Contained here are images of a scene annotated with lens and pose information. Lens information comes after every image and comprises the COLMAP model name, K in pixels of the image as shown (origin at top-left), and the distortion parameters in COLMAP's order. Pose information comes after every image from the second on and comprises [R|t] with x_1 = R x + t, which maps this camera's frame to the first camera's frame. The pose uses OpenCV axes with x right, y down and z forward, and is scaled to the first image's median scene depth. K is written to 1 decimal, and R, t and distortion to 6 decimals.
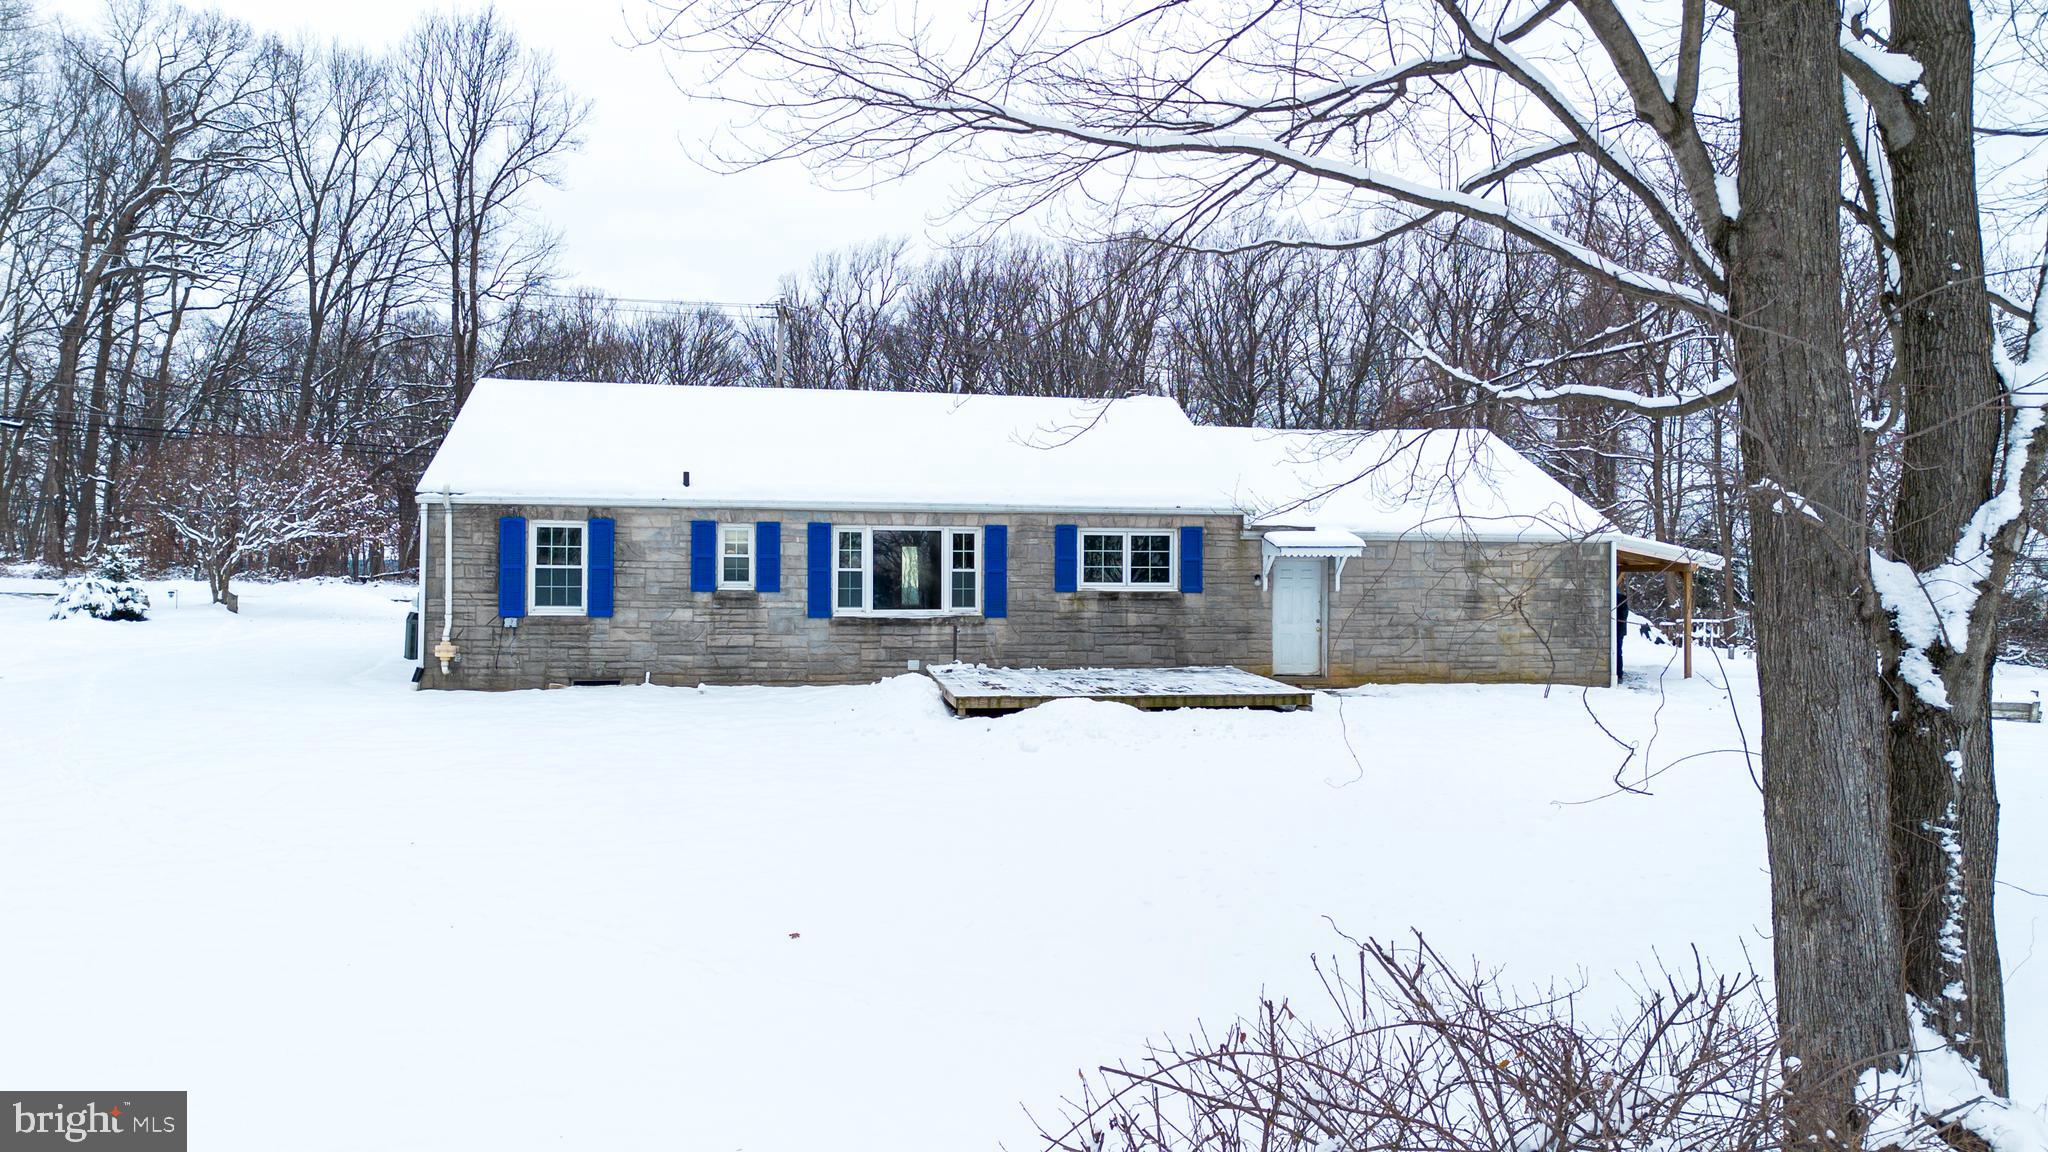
lens RADIAL K [[1456.0, 0, 1017.7], [0, 1456.0, 577.4], [0, 0, 1]] dist [0.036660, -0.007096]
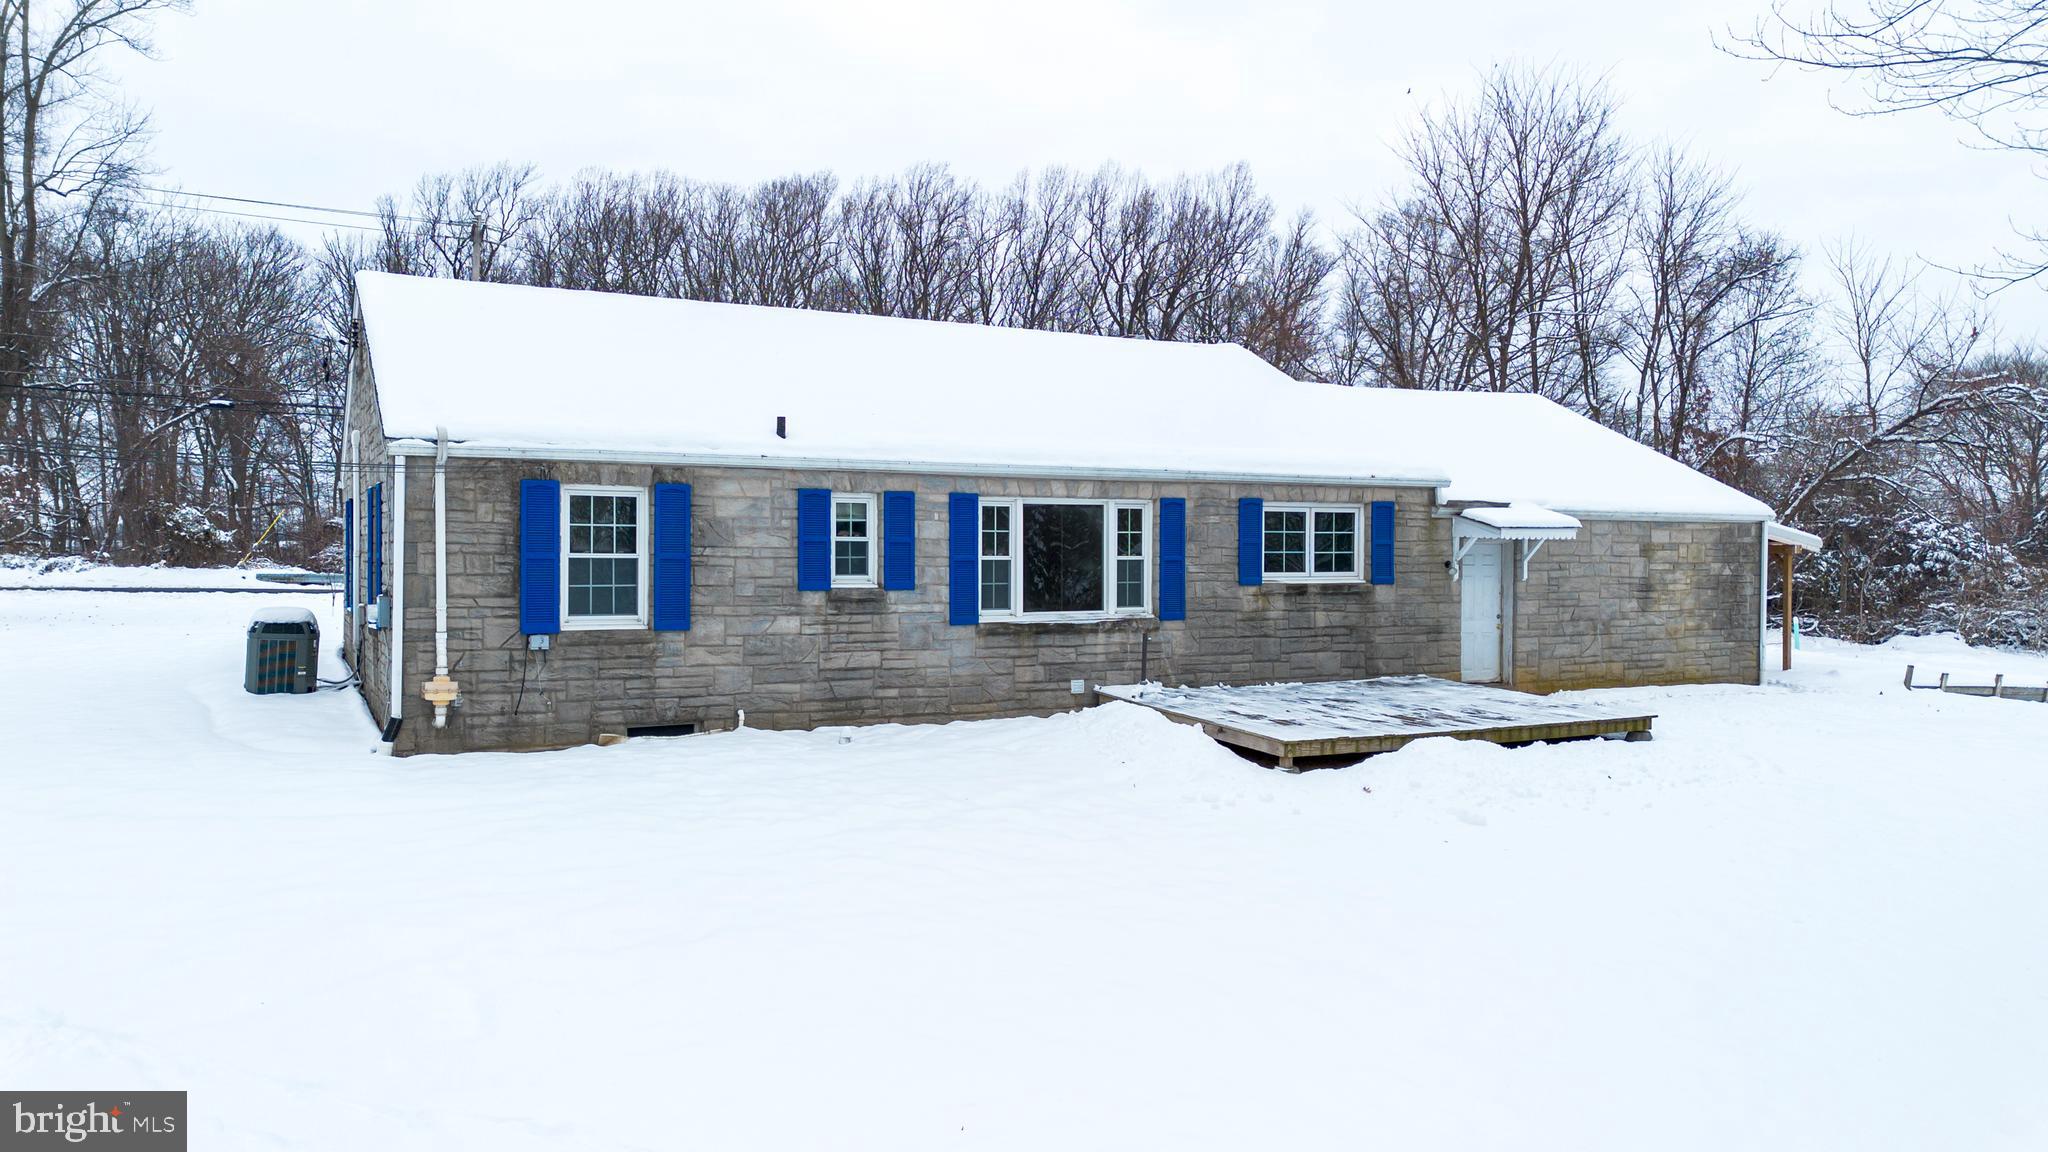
lens RADIAL K [[1456.0, 0, 1024.9], [0, 1456.0, 572.7], [0, 0, 1]] dist [0.036660, -0.007096]
pose [[0.956502, -0.005935, 0.291667, -0.307669], [0.000069, 0.999798, 0.020117, -0.012223], [-0.291727, -0.019222, 0.956308, 0.298122]]
